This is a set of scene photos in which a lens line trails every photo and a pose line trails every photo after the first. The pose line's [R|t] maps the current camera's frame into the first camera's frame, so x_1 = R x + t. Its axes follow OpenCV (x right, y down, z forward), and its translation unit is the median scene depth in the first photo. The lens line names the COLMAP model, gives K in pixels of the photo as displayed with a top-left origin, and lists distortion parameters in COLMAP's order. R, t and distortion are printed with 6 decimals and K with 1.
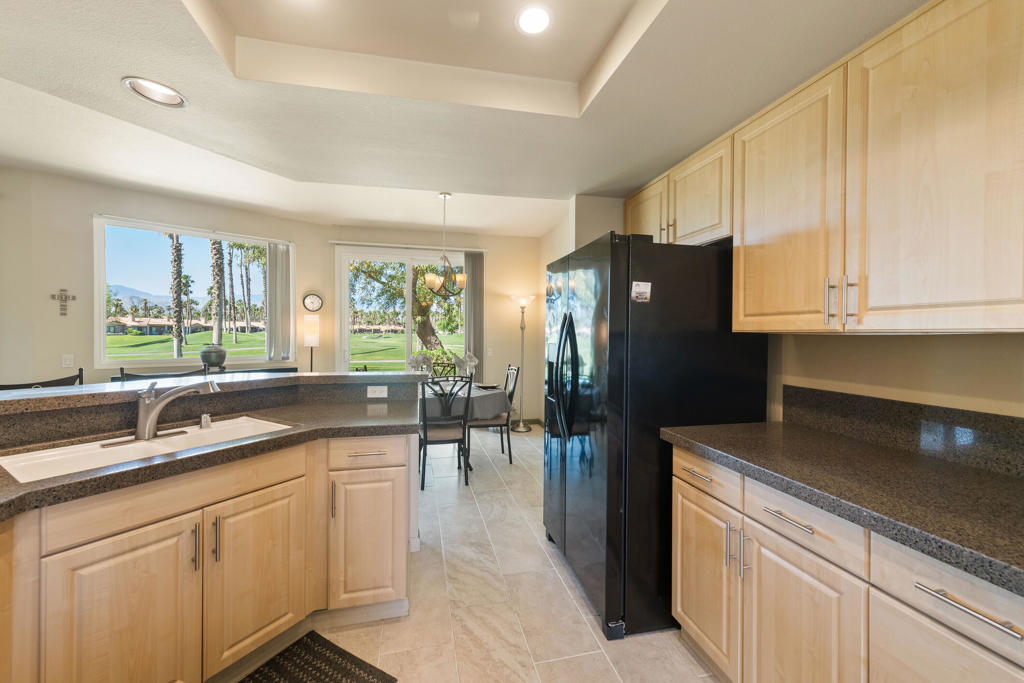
lens RADIAL K [[410.4, 0, 512.8], [0, 410.4, 335.0], [0, 0, 1]] dist [0.001653, -0.000043]
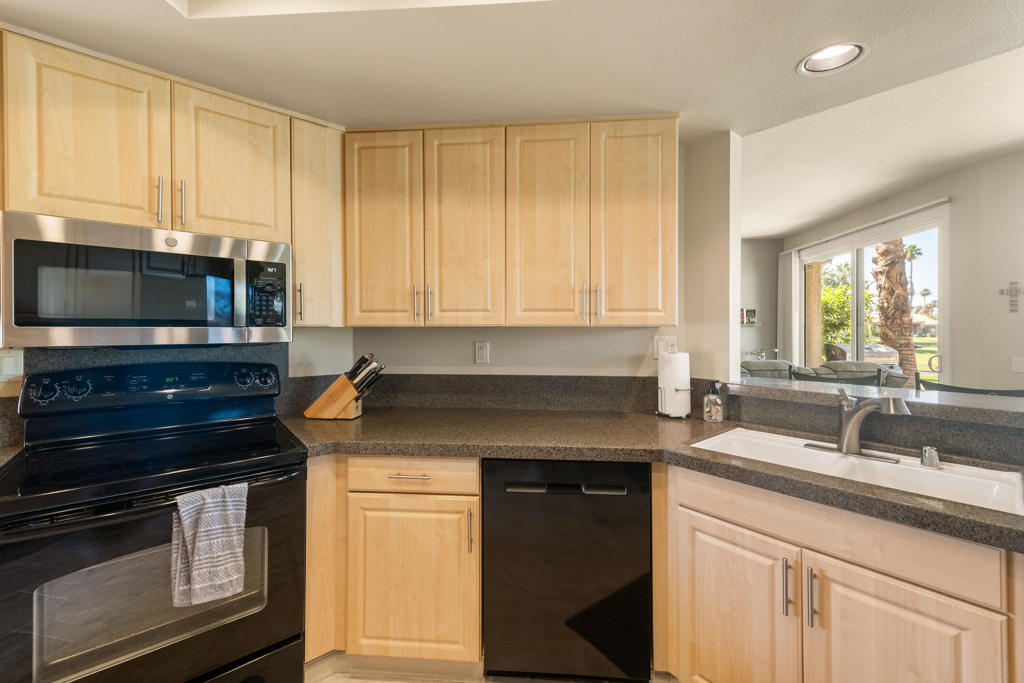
lens RADIAL K [[410.4, 0, 512.8], [0, 410.4, 335.0], [0, 0, 1]] dist [0.001653, -0.000043]
pose [[-0.338751, -0.002513, -0.940873, 0.166567], [-0.000963, 0.999997, -0.002324, 0.005912], [0.940876, 0.000119, -0.338752, 0.618433]]
